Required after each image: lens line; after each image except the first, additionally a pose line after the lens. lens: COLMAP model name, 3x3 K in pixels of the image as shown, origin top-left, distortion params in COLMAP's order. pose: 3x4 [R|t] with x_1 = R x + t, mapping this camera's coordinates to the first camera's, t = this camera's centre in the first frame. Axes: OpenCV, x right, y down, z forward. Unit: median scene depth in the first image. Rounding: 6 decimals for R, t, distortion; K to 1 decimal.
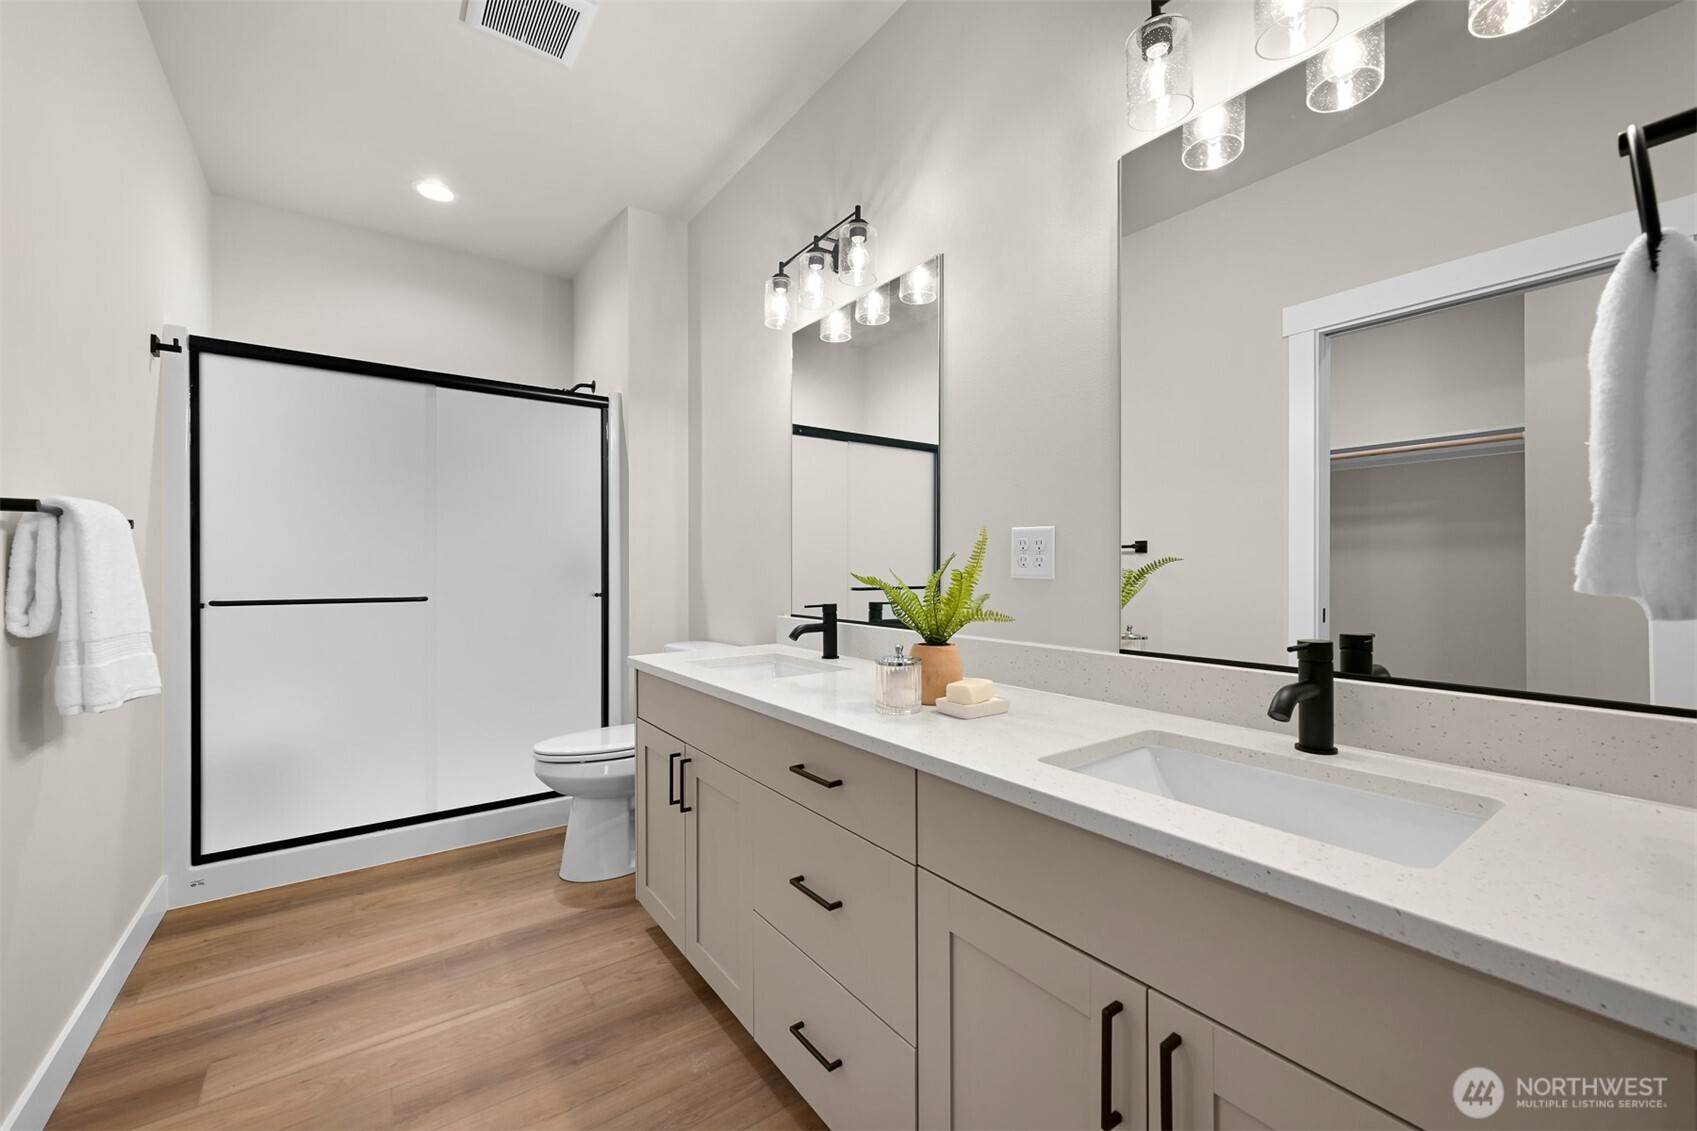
lens RADIAL K [[667.1, 0, 850.2], [0, 667.1, 567.1], [0, 0, 1]] dist [0.000738, 0.000276]
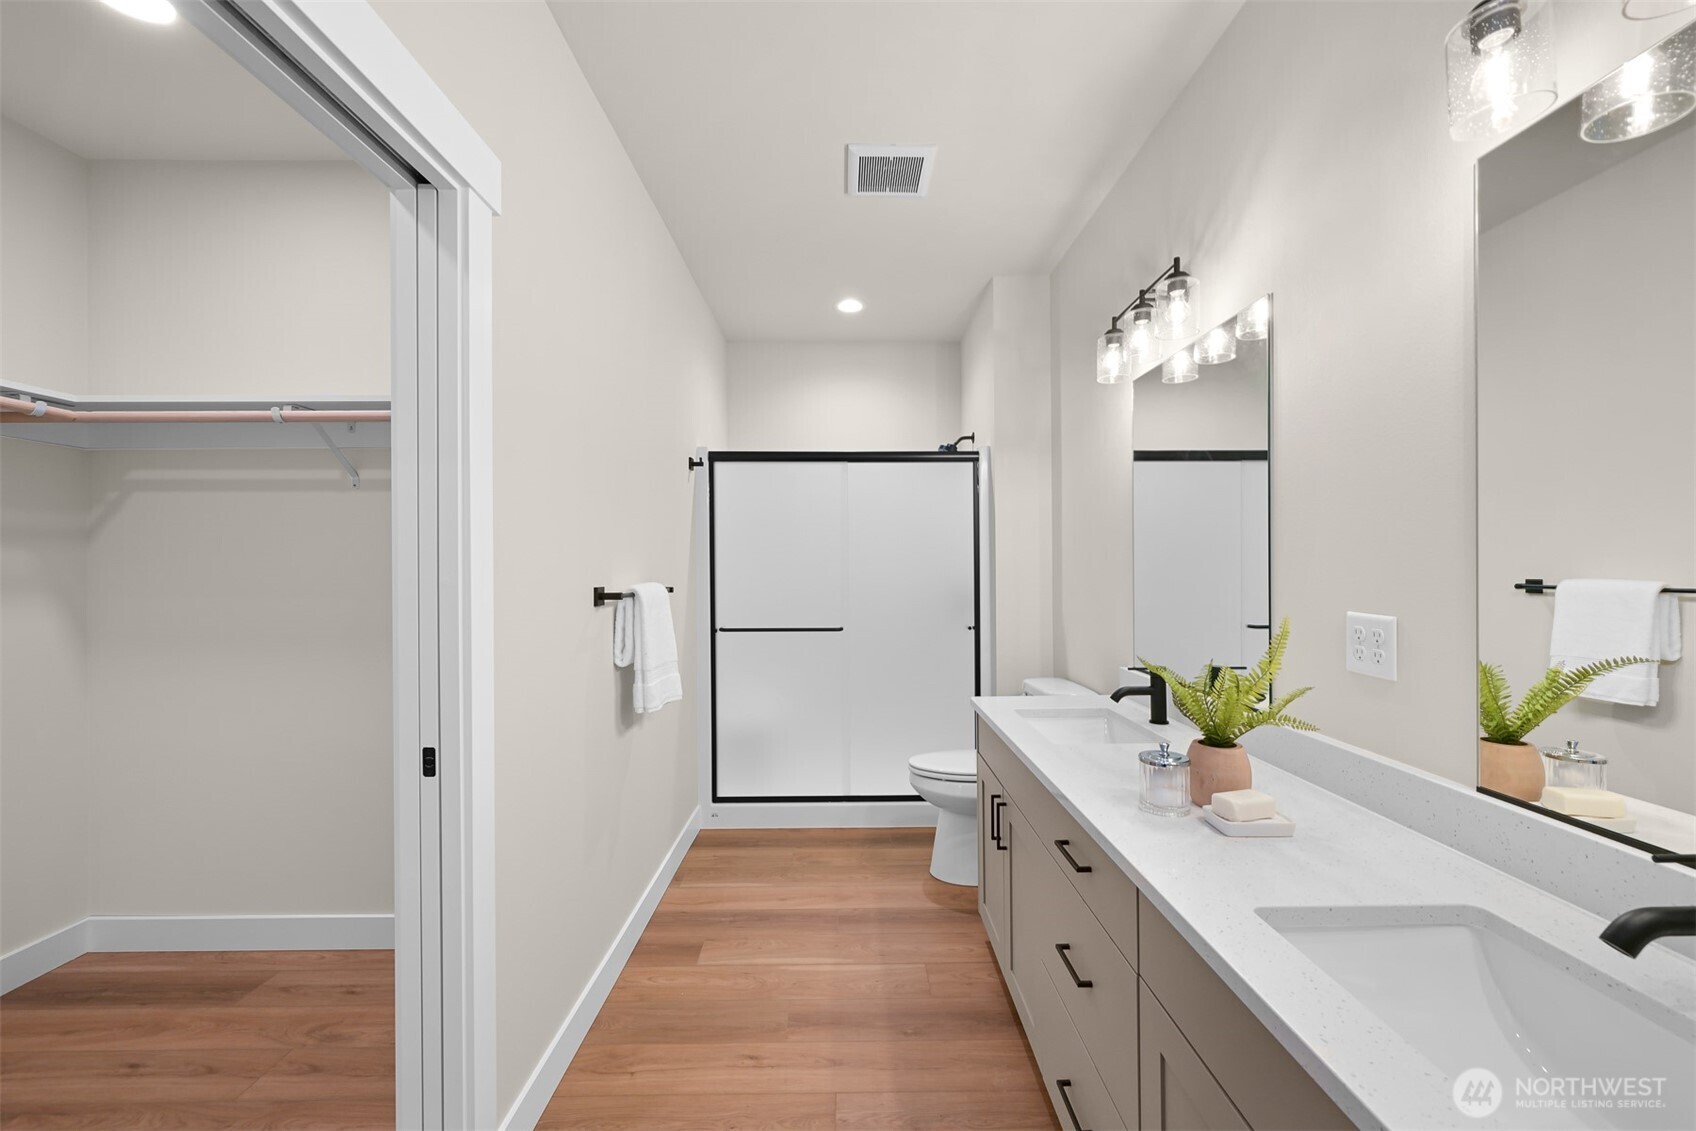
lens RADIAL K [[666.7, 0, 858.3], [0, 666.7, 569.1], [0, 0, 1]] dist [0.000738, 0.000276]
pose [[0.816950, -0.003323, -0.576700, 0.204839], [0.005995, 0.999978, 0.002731, -0.109572], [0.576678, -0.005689, 0.816952, -0.050593]]
